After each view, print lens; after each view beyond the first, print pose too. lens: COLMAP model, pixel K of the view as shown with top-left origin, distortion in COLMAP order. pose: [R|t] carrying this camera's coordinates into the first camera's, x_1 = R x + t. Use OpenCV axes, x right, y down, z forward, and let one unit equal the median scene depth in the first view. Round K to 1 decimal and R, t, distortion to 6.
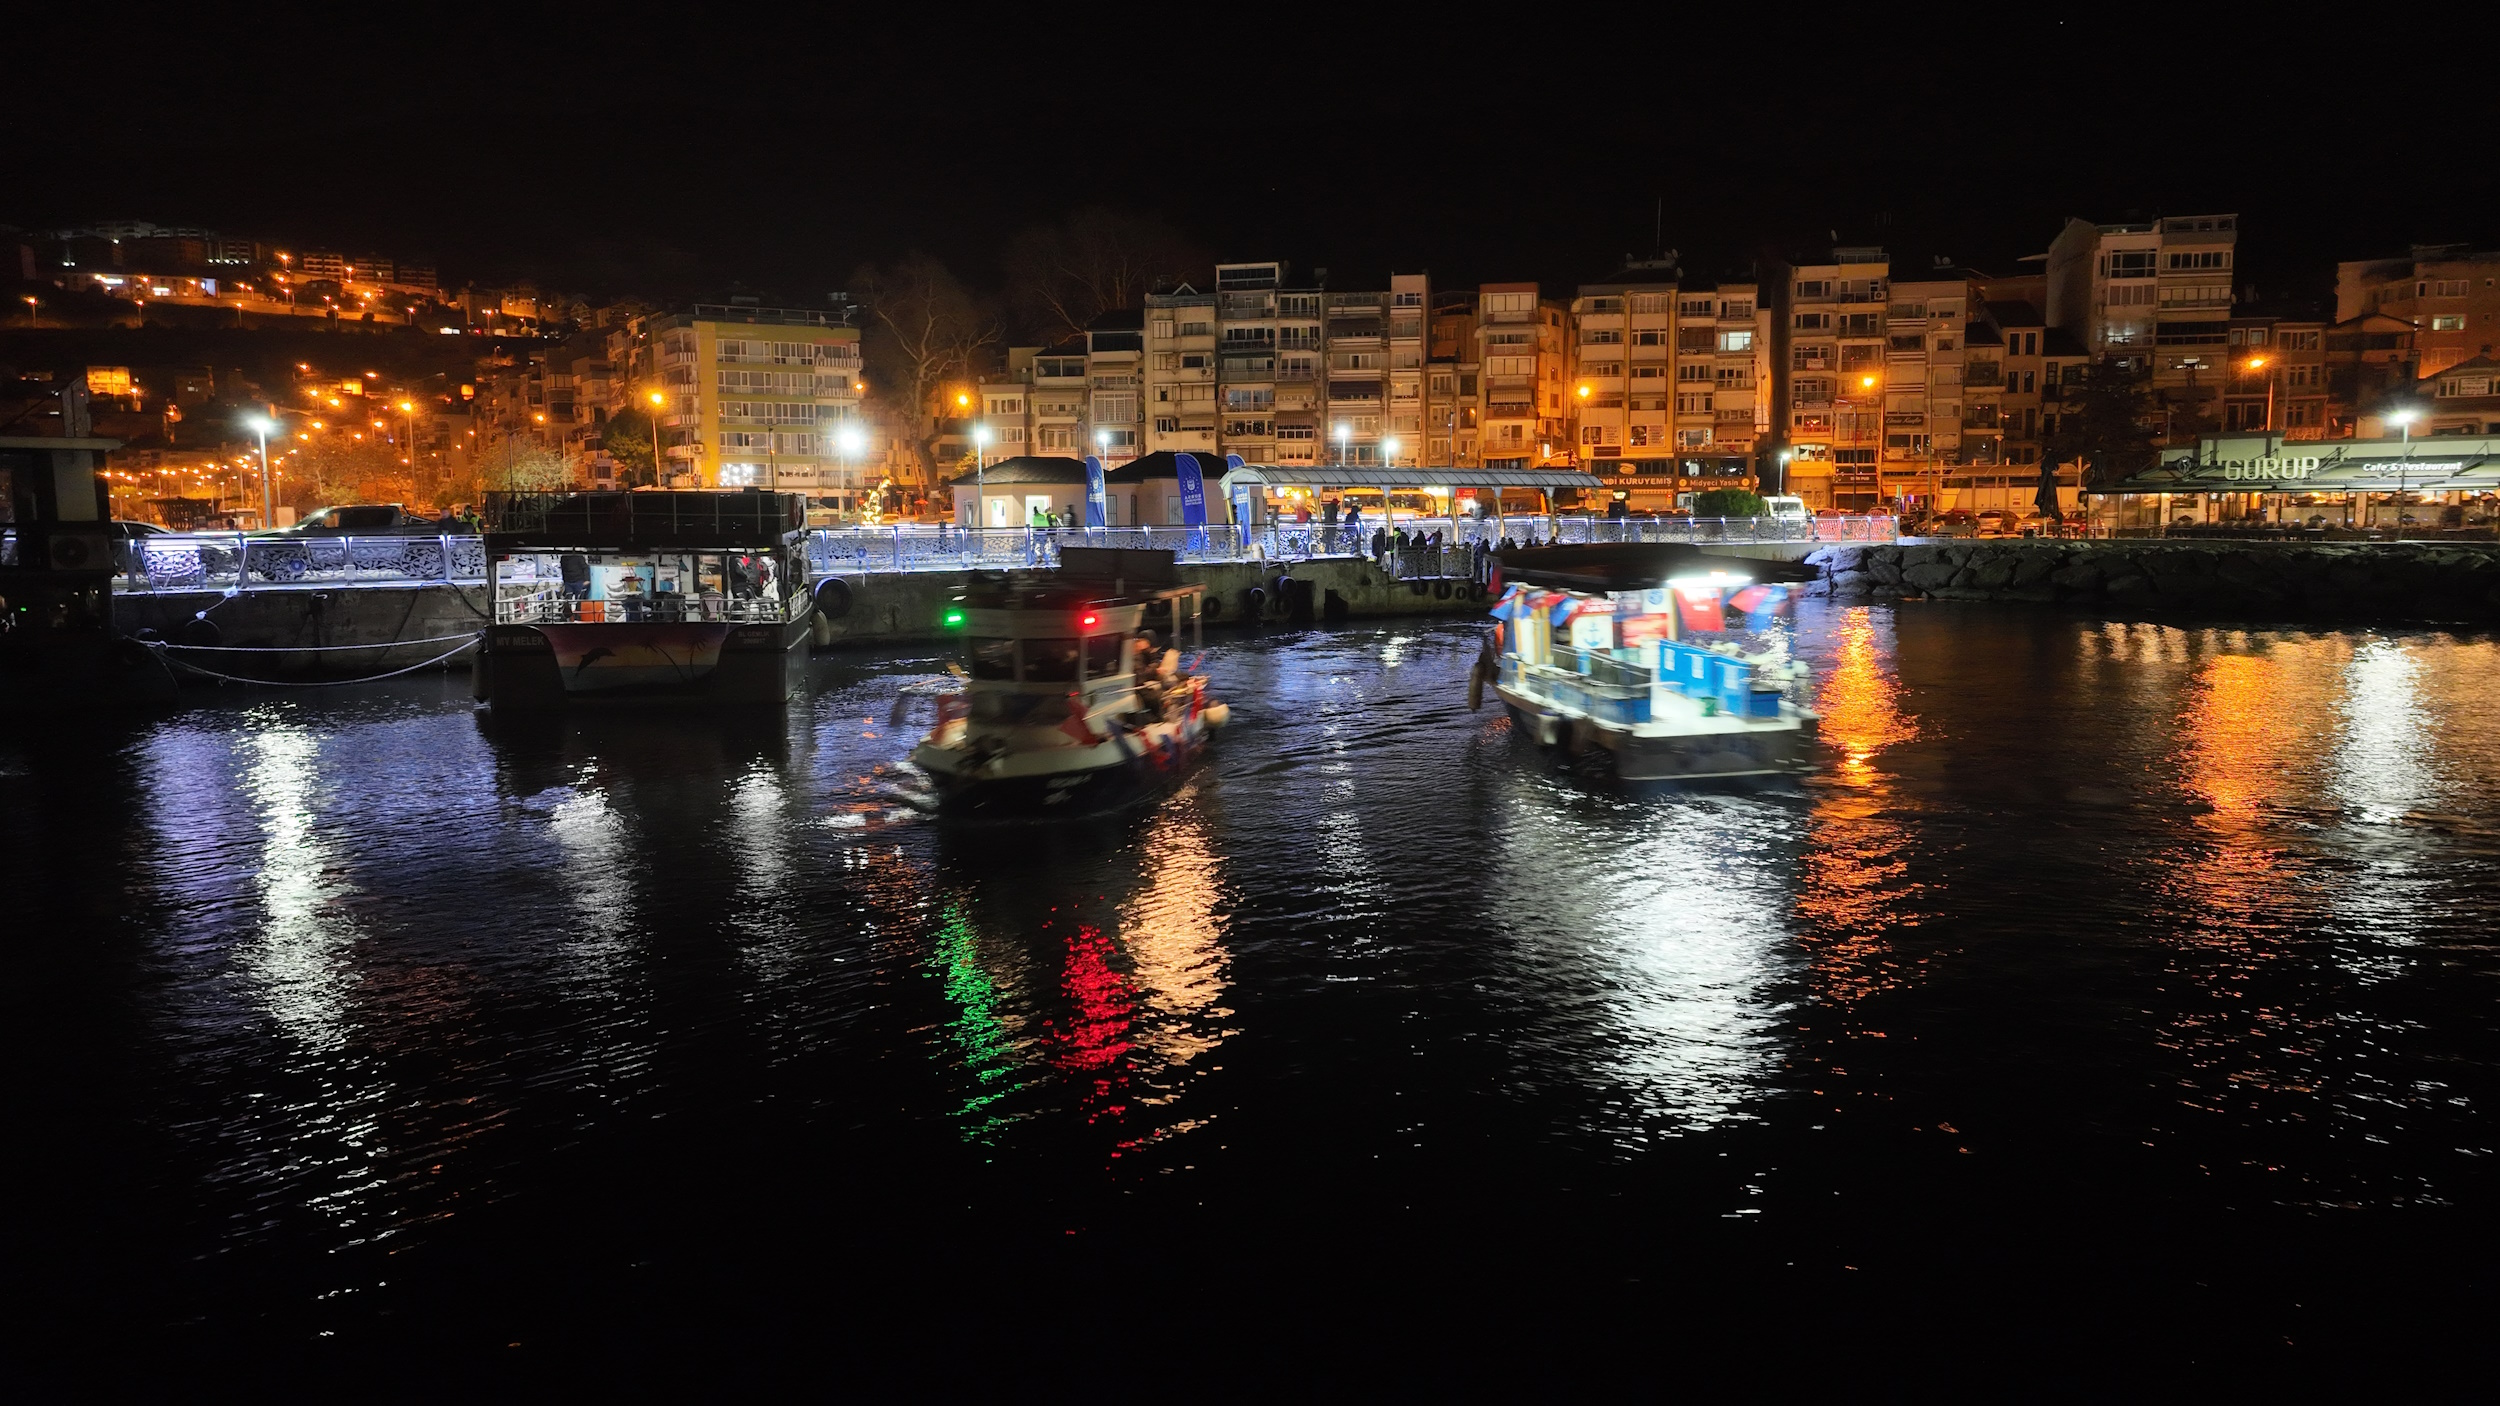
lens RADIAL K [[1774.5, 0, 1252.1], [0, 1774.5, 700.4], [0, 0, 1]] dist [0.014278, 0.000241]
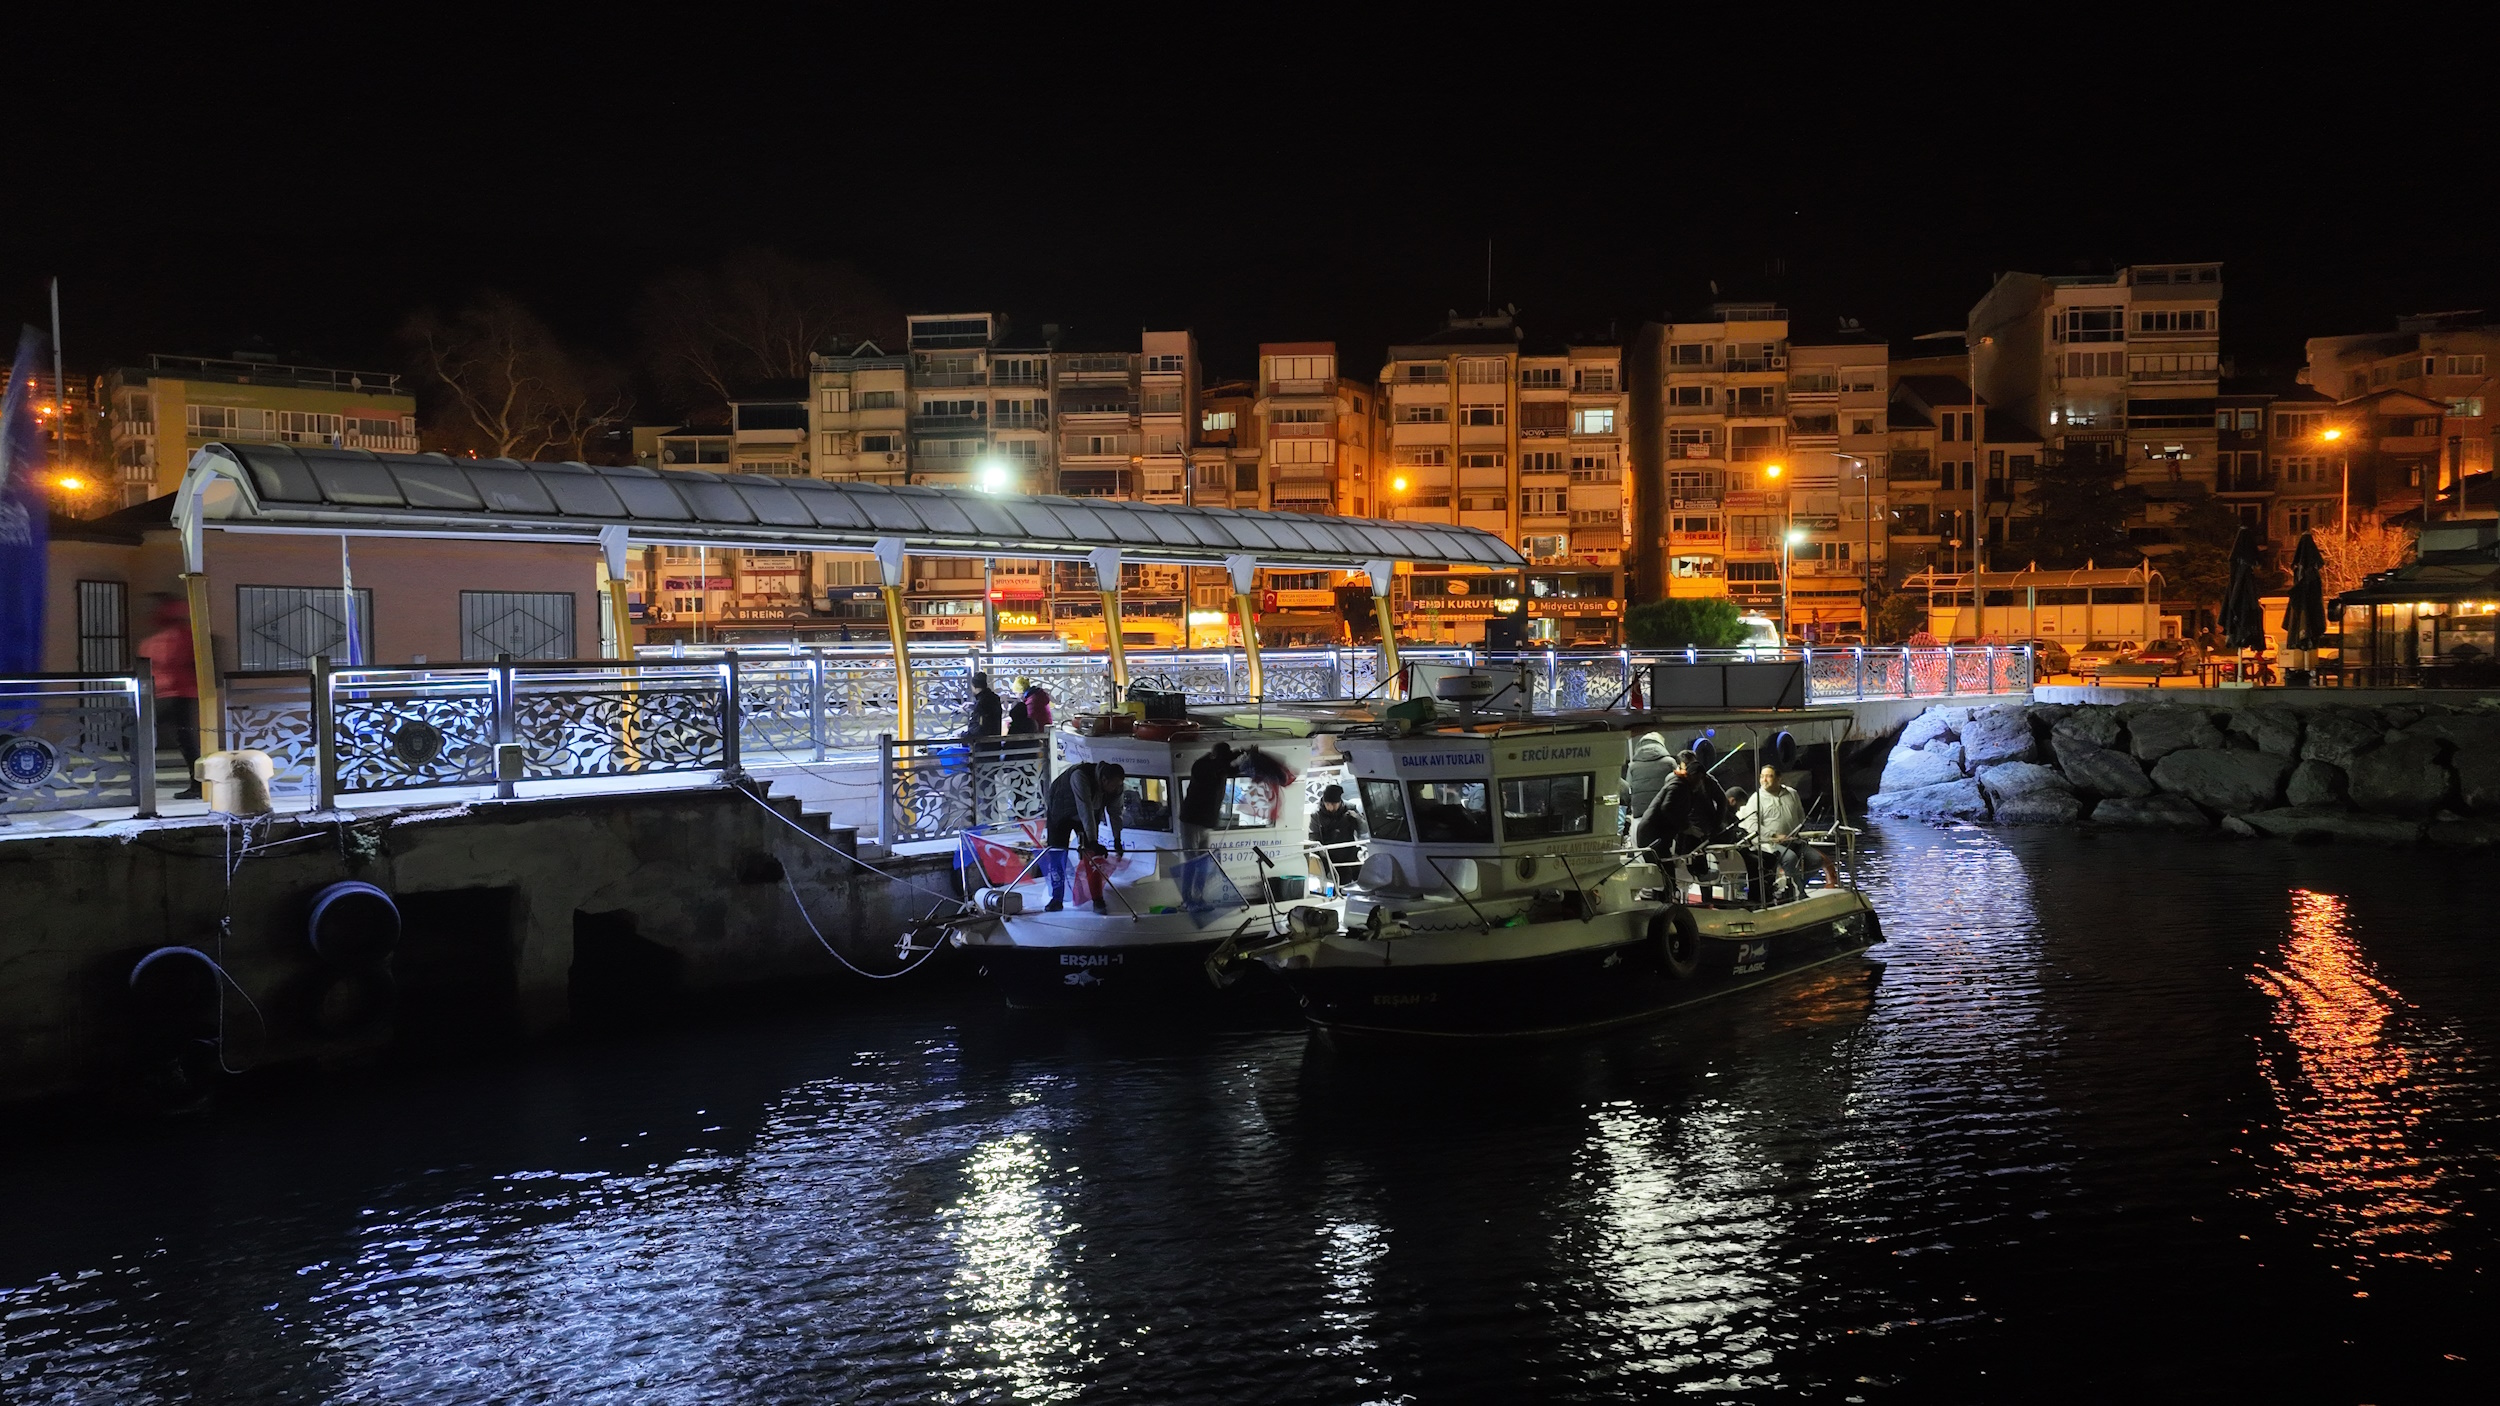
lens RADIAL K [[1774.5, 0, 1248.1], [0, 1774.5, 698.9], [0, 0, 1]] dist [0.014278, 0.000241]
pose [[0.994209, -0.005567, 0.107319, 0.042557], [0.013853, 0.996964, -0.076622, -0.027310], [-0.106567, 0.077665, 0.991268, 0.270995]]
